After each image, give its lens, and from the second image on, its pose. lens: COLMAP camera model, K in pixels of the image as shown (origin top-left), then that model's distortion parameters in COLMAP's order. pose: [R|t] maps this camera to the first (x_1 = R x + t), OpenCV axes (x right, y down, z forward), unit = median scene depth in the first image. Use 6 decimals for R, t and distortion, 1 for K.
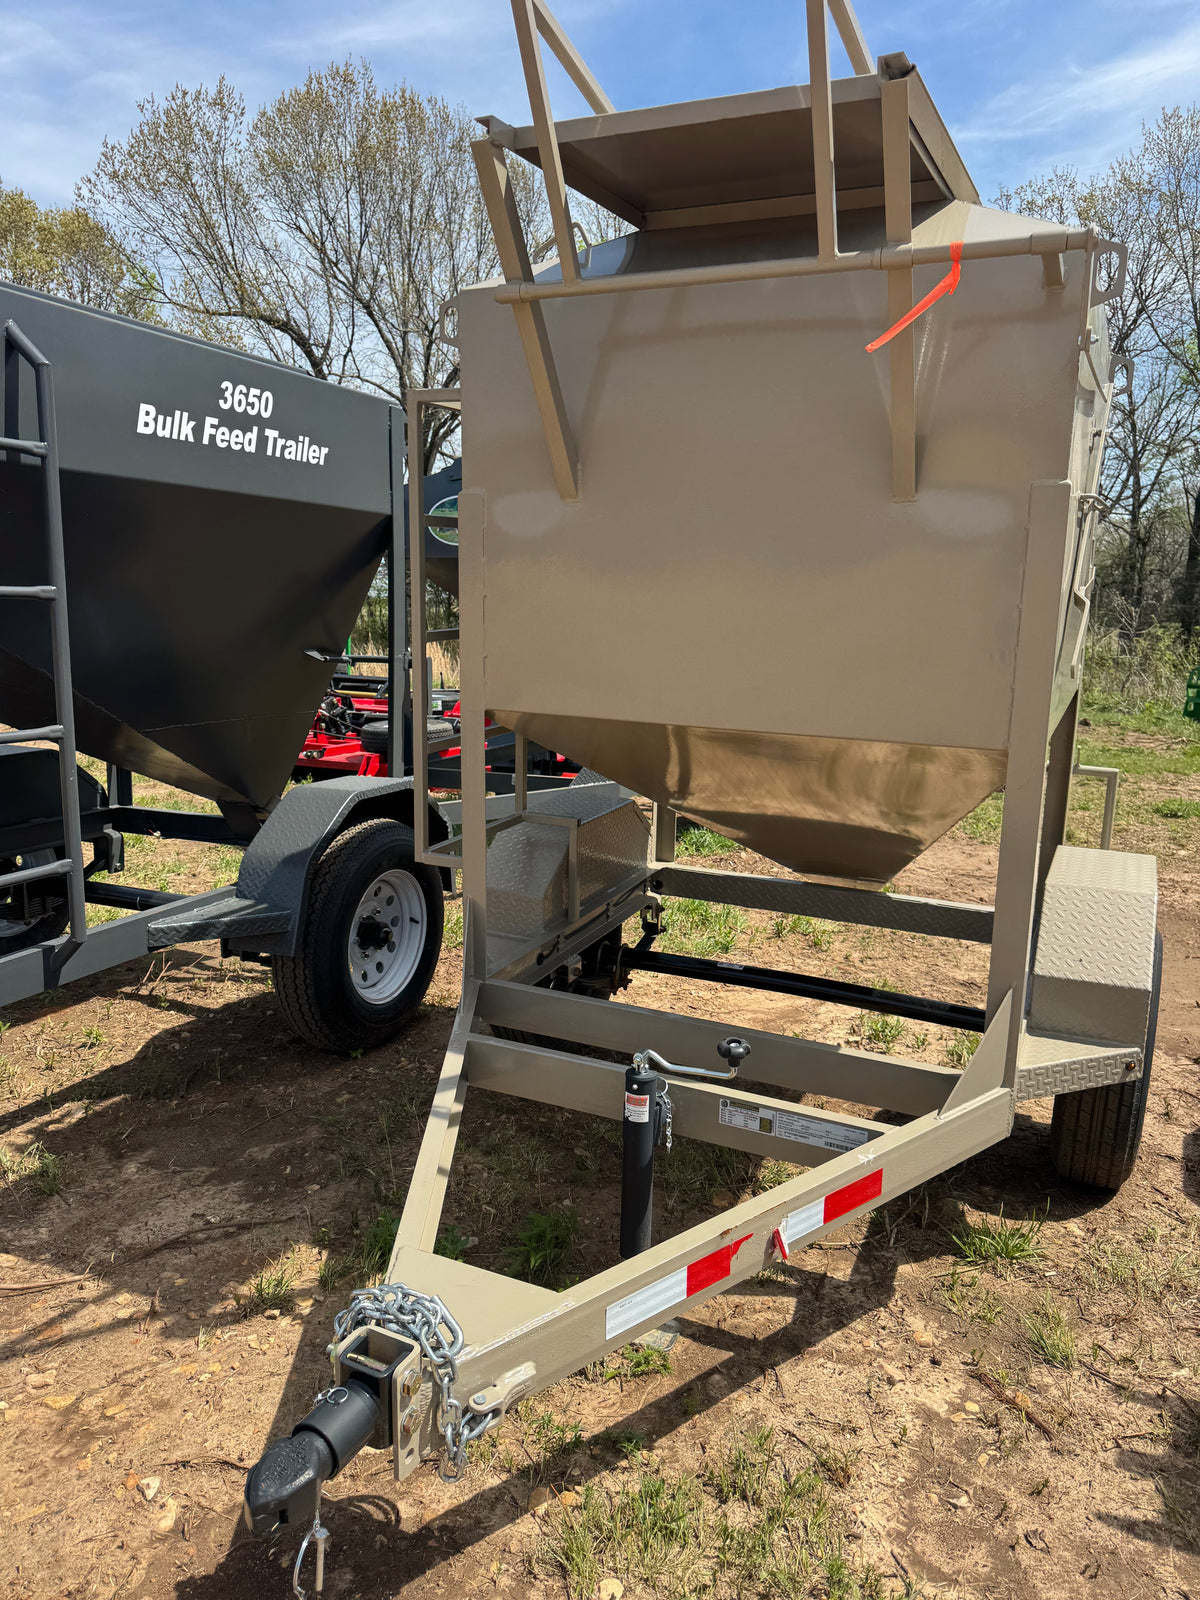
lens RADIAL K [[1136.1, 0, 604.8], [0, 1136.1, 793.1], [0, 0, 1]] dist [0.025854, -0.032978]
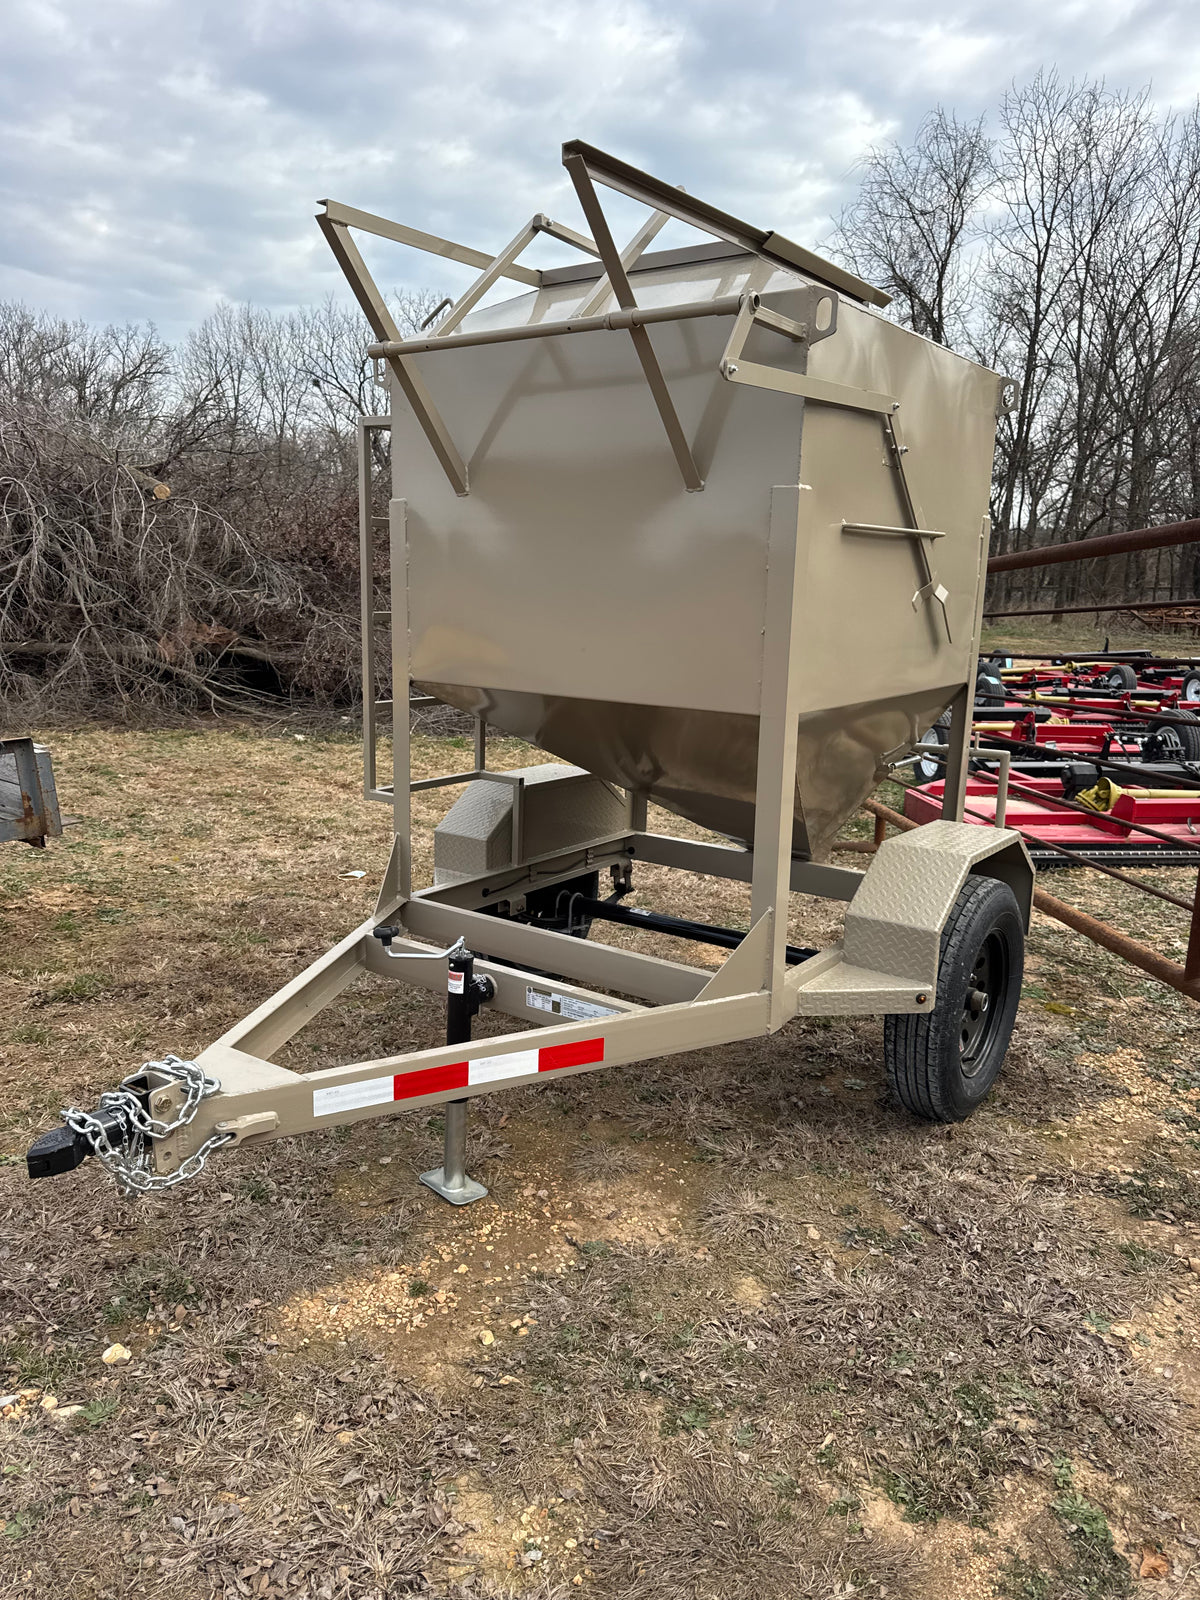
lens RADIAL K [[1136.1, 0, 596.5], [0, 1136.1, 803.8], [0, 0, 1]] dist [0.025854, -0.032978]
pose [[0.978151, 0.050259, -0.201729, 0.328990], [-0.051809, 0.998654, -0.002404, 0.055037], [0.201337, 0.012803, 0.979438, -0.161072]]
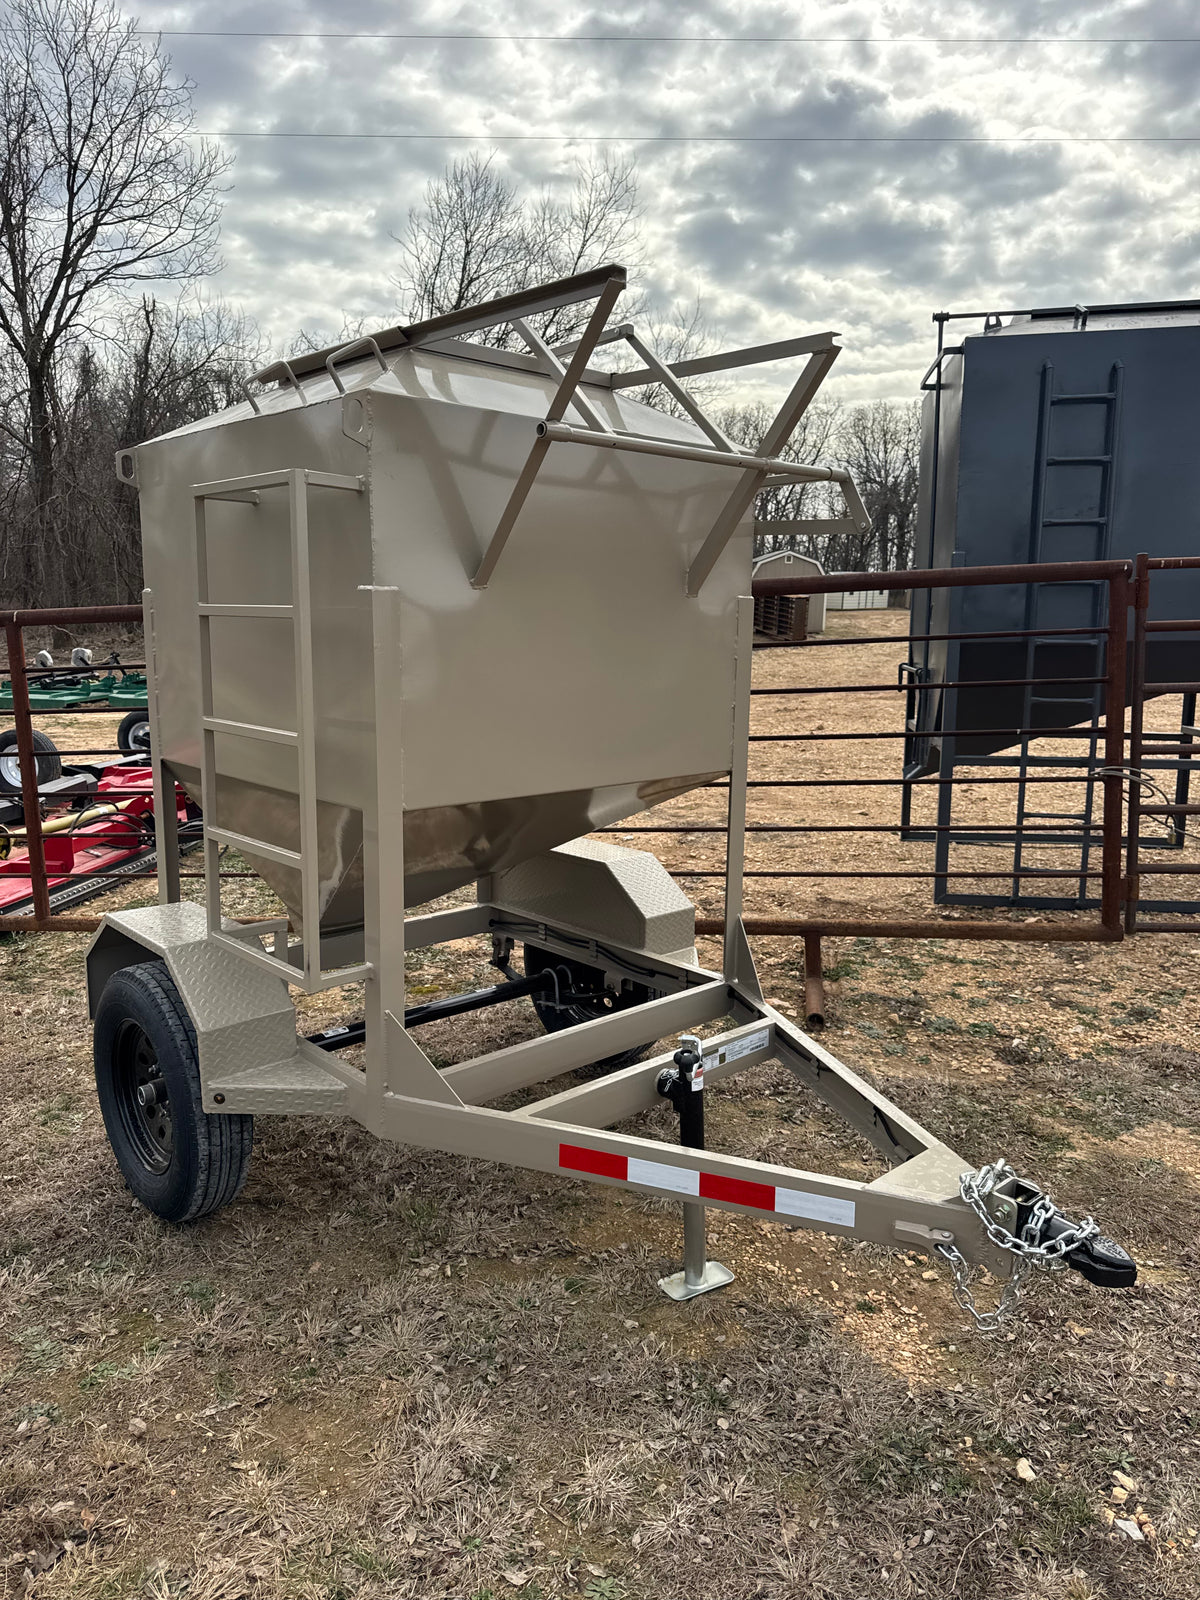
lens RADIAL K [[1136.1, 0, 597.5], [0, 1136.1, 807.5], [0, 0, 1]] dist [0.025854, -0.032978]
pose [[0.392907, -0.169248, 0.903869, -0.860754], [0.181211, 0.977894, 0.104337, -0.135759], [-0.901547, 0.122797, 0.414891, 0.408109]]
